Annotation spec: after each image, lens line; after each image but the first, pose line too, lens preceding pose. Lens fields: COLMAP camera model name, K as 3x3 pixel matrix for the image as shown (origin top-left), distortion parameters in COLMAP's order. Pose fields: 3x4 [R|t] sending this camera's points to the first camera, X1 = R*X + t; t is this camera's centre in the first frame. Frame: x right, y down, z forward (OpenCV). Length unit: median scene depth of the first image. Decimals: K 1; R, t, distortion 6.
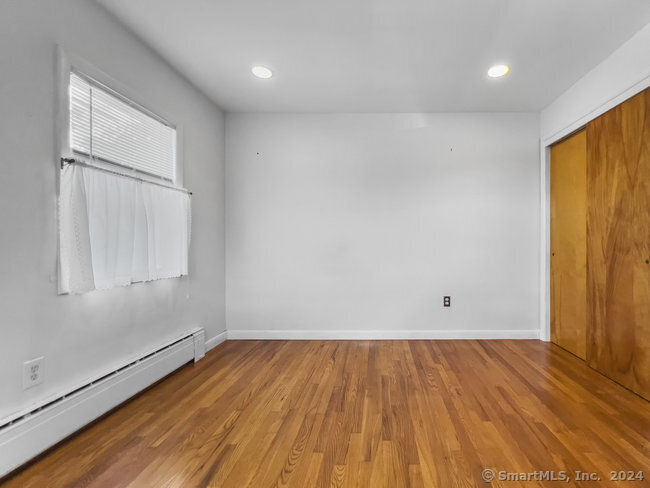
lens RADIAL K [[295.6, 0, 374.2], [0, 295.6, 241.0], [0, 0, 1]] dist [-0.001743, 0.000045]
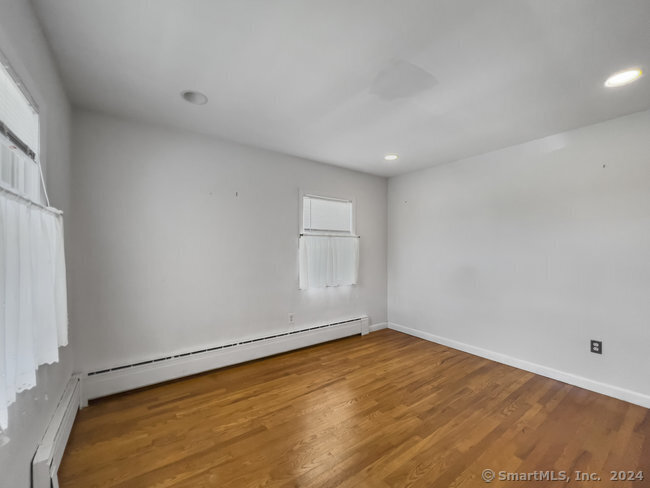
lens RADIAL K [[265.9, 0, 325.0], [0, 265.9, 244.0], [0, 0, 1]] dist [0.001175, 0.000411]
pose [[0.601475, -0.006446, -0.798865, 0.534606], [-0.000256, 0.999966, -0.008262, -0.113634], [0.798891, 0.005174, 0.601453, -0.106678]]
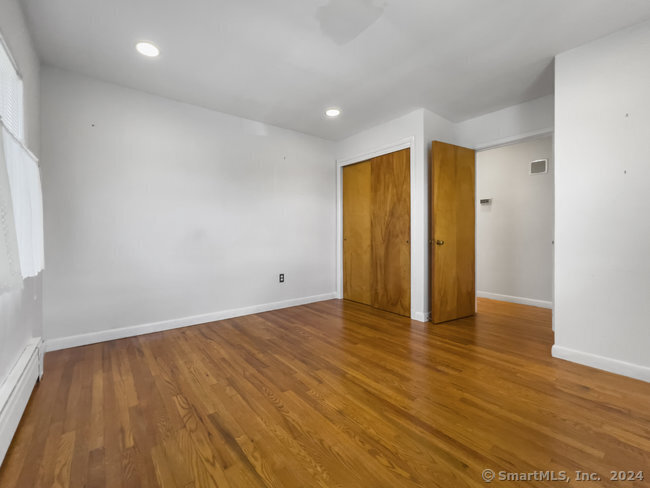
lens RADIAL K [[281.3, 0, 307.0], [0, 281.3, 230.1], [0, 0, 1]] dist [-0.001238, -0.000190]
pose [[0.798739, 0.010280, 0.601590, -0.530698], [-0.006376, 0.999943, -0.008622, 0.013902], [-0.601644, 0.003051, 0.798758, -0.024412]]
